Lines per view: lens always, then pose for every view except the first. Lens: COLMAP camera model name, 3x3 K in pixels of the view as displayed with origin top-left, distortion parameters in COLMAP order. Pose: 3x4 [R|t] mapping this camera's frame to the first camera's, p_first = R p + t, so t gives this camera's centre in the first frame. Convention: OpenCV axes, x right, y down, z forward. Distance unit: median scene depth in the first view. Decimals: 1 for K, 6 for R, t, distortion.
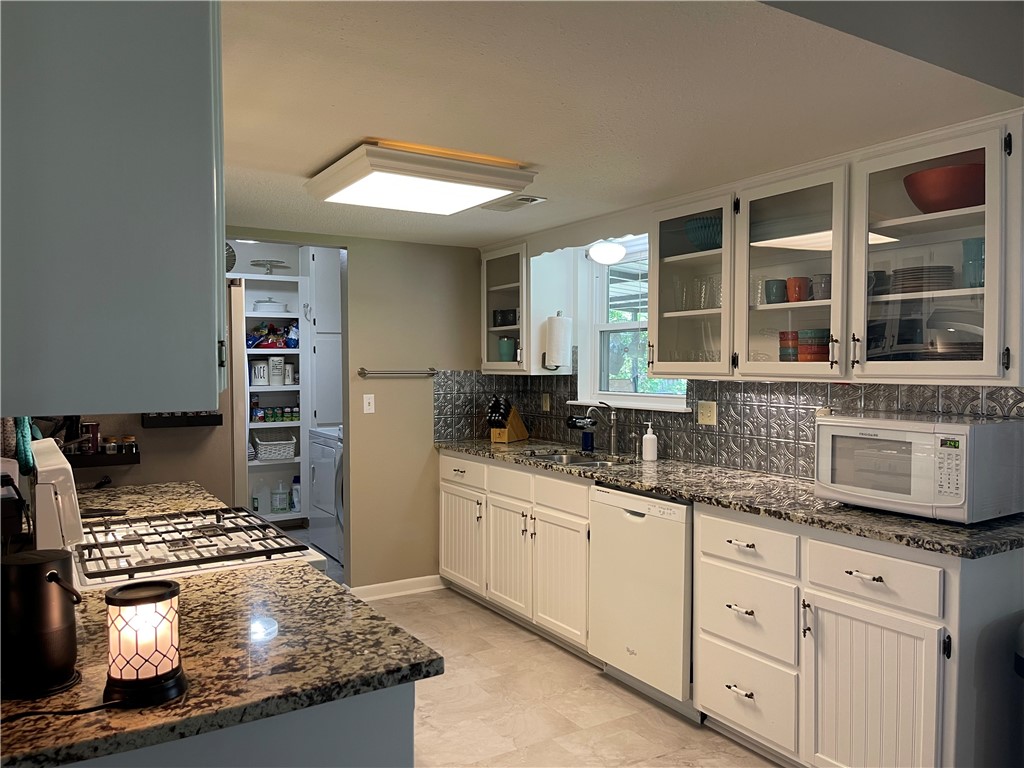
lens RADIAL K [[766.7, 0, 509.2], [0, 766.7, 388.5], [0, 0, 1]] dist [0.057967, -0.071473]
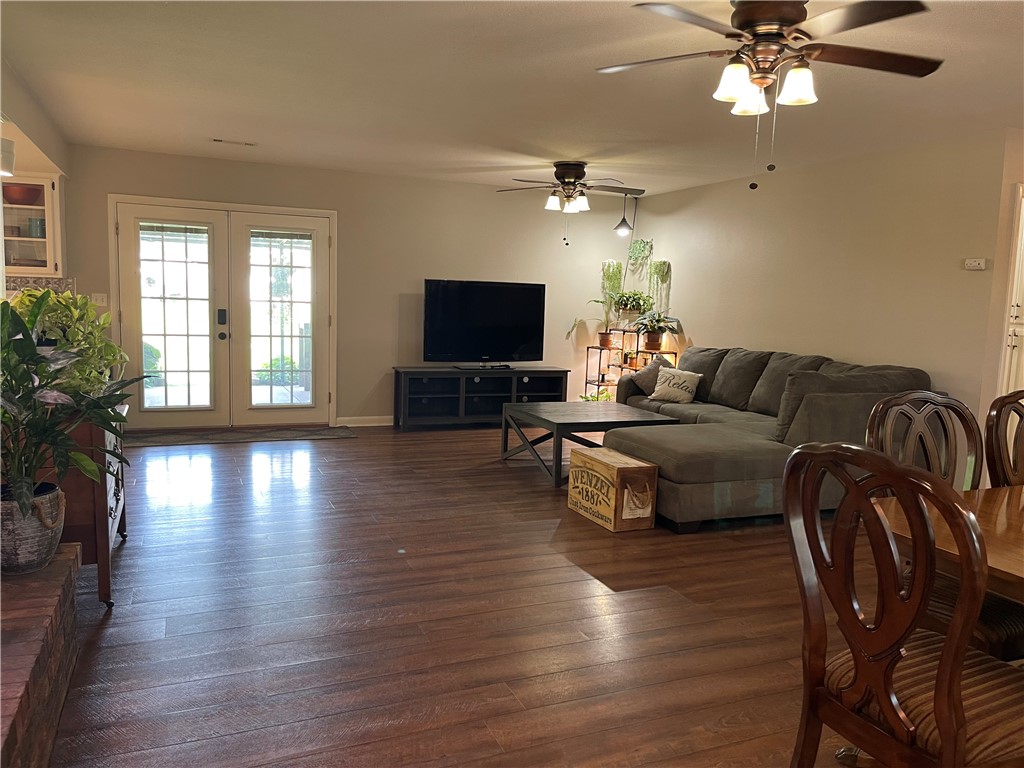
lens RADIAL K [[766.7, 0, 509.2], [0, 766.7, 388.5], [0, 0, 1]] dist [0.057967, -0.071473]
pose [[0.137594, -0.112117, 0.984123, -1.413059], [-0.003011, 0.993521, 0.113609, 0.053439], [-0.990484, -0.018595, 0.136365, -0.712276]]
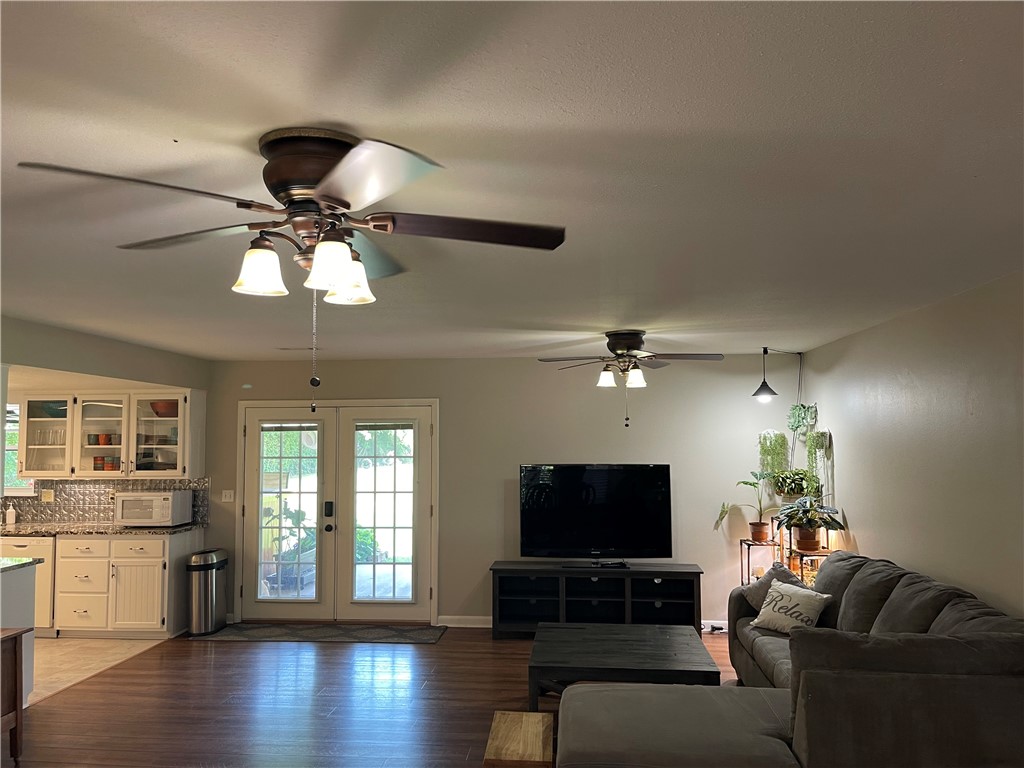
lens RADIAL K [[766.7, 0, 509.2], [0, 766.7, 388.5], [0, 0, 1]] dist [0.057967, -0.071473]
pose [[0.582169, 0.053924, 0.811278, -0.840271], [0.028671, 0.995816, -0.086764, -0.043516], [-0.812562, 0.073772, 0.578187, -1.391940]]
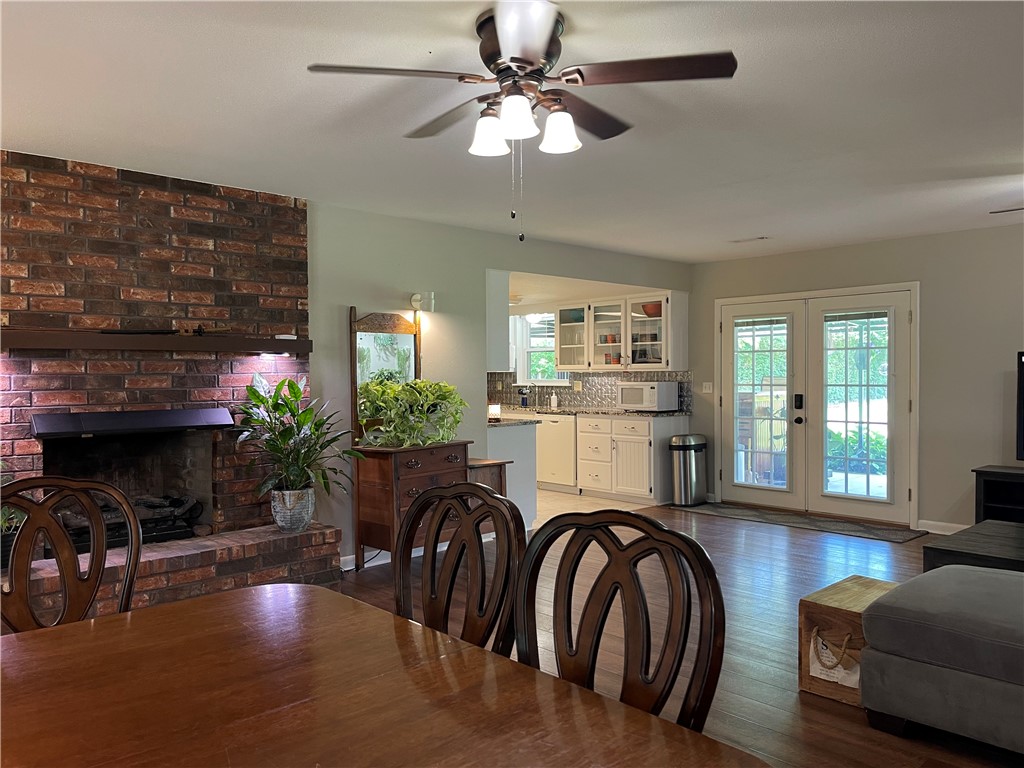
lens RADIAL K [[766.7, 0, 509.2], [0, 766.7, 388.5], [0, 0, 1]] dist [0.057967, -0.071473]
pose [[0.977510, -0.007984, 0.210737, -0.587759], [0.011025, 0.999851, -0.013257, 0.087184], [-0.210600, 0.015282, 0.977453, -1.678200]]
